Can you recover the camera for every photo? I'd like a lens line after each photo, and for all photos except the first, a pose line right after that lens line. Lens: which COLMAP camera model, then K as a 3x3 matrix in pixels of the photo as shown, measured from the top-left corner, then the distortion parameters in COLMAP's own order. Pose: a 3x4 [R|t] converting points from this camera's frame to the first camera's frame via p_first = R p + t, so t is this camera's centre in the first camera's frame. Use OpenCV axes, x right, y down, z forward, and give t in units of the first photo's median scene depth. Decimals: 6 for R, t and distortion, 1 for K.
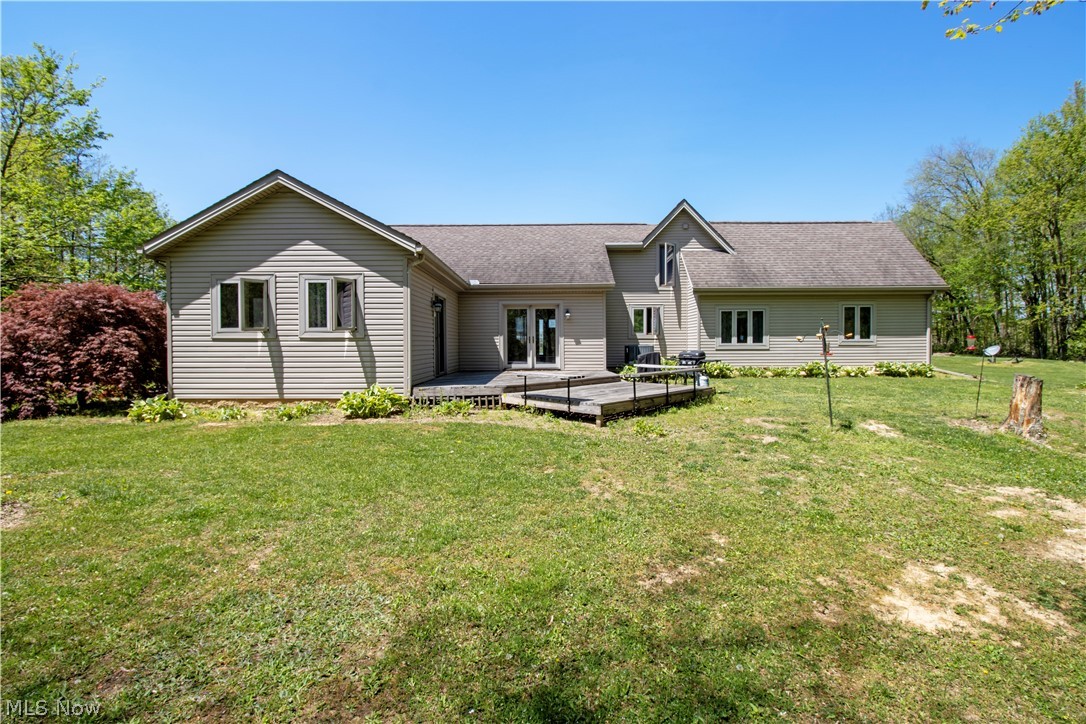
lens RADIAL K [[505.3, 0, 540.0], [0, 505.3, 359.0], [0, 0, 1]] dist [-0.008789, -0.003799]
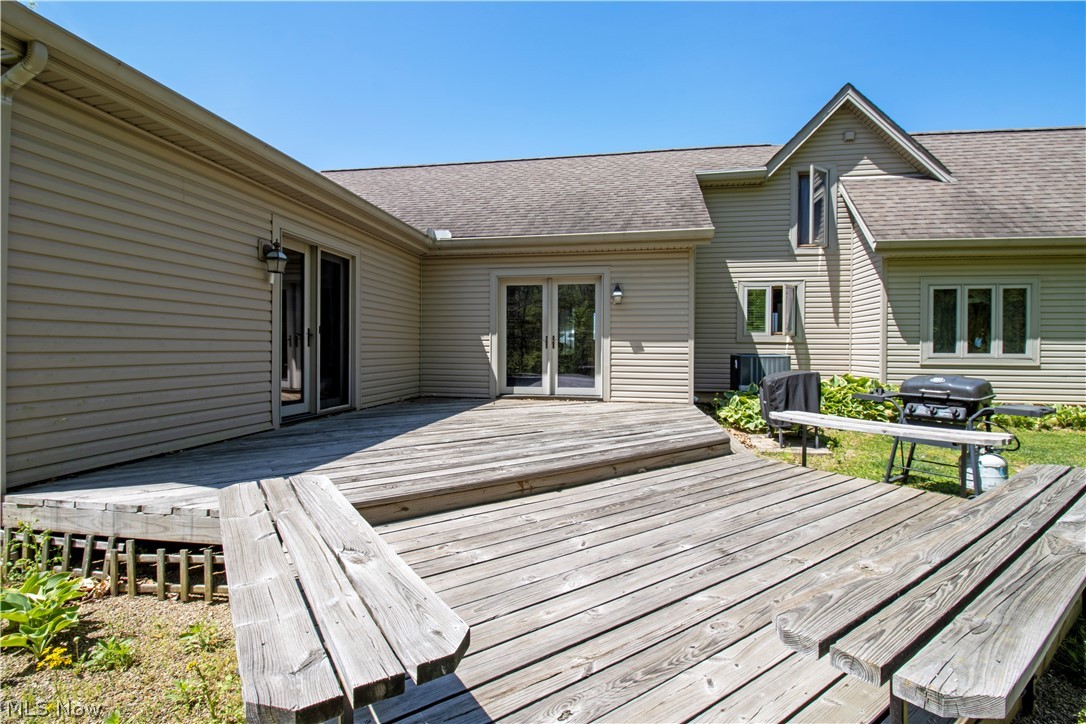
lens RADIAL K [[505.3, 0, 545.3], [0, 505.3, 355.8], [0, 0, 1]] dist [-0.008789, -0.003799]
pose [[0.985867, 0.014116, -0.166937, 0.064082], [-0.016484, 0.999782, -0.012810, -0.015953], [0.166719, 0.015381, 0.985884, 0.446226]]
